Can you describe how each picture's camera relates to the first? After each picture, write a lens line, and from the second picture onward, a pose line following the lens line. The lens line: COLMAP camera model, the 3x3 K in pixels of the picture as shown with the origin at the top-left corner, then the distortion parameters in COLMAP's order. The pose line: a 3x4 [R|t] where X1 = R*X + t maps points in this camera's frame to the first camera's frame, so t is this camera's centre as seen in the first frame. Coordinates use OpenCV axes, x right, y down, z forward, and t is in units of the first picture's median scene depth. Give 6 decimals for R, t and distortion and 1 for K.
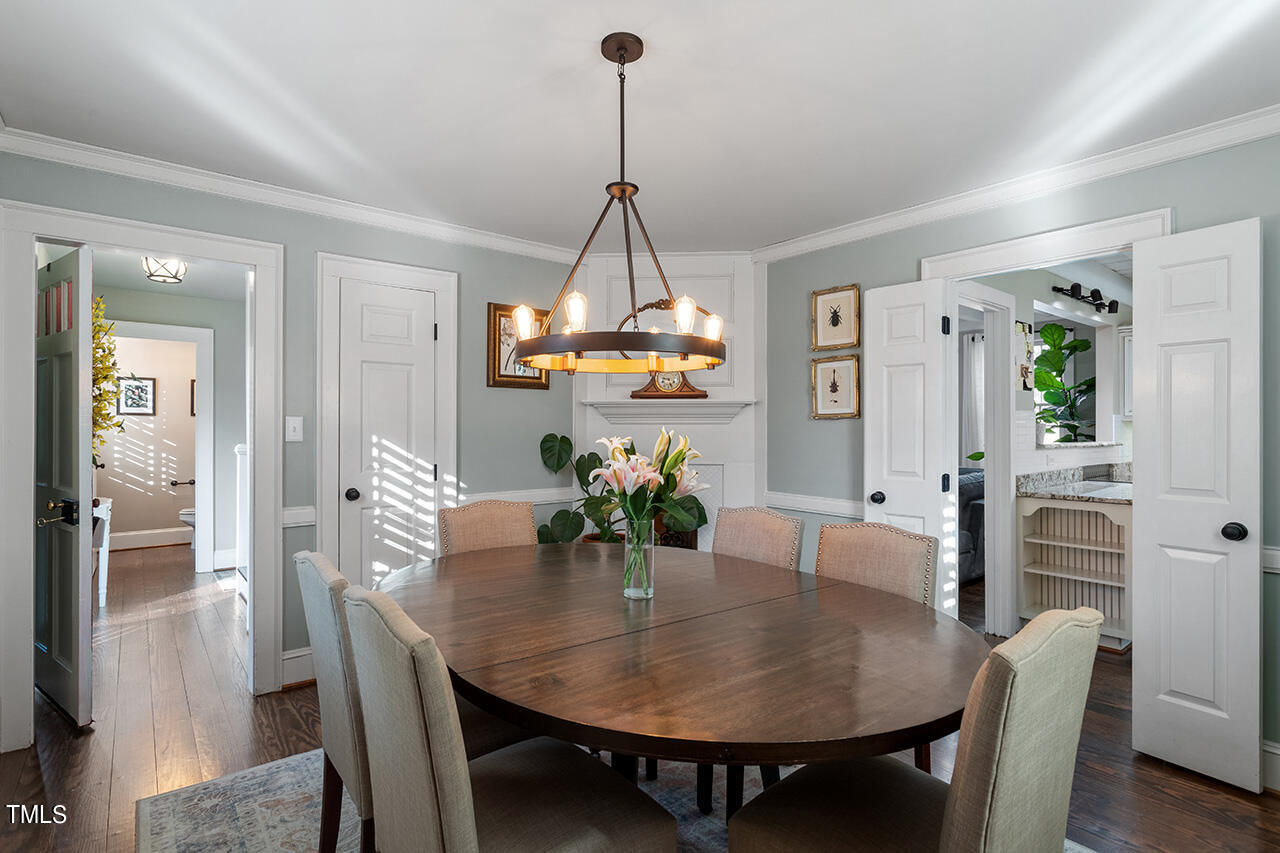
lens RADIAL K [[626.4, 0, 640.0], [0, 626.4, 426.5], [0, 0, 1]] dist [-0.001009, -0.000199]
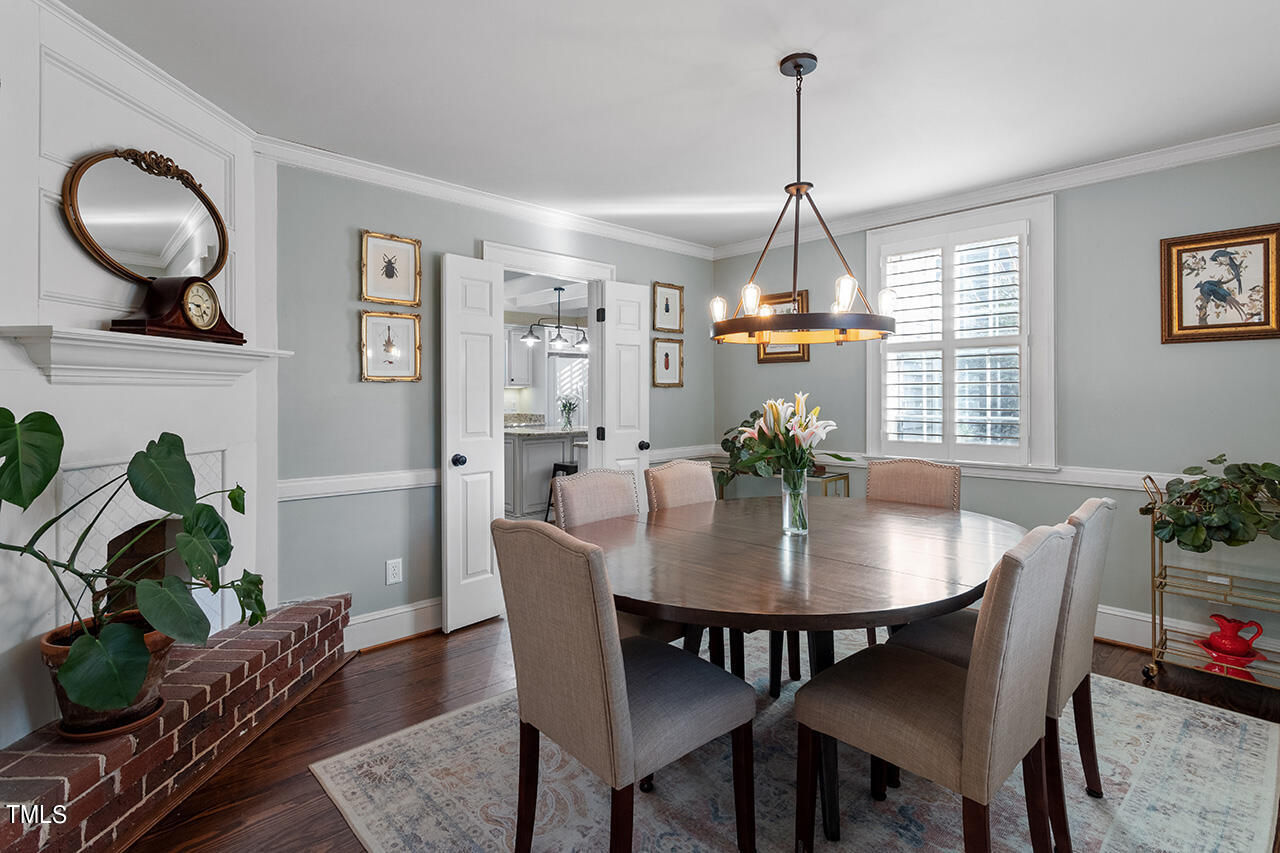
lens RADIAL K [[636.9, 0, 640.0], [0, 636.9, 385.2], [0, 0, 1]] dist [0.001064, 0.000094]
pose [[-0.082012, 0.008460, 0.996595, -0.819521], [-0.003496, 0.999955, -0.008776, -0.000757], [-0.996625, -0.004204, -0.081979, 0.948903]]
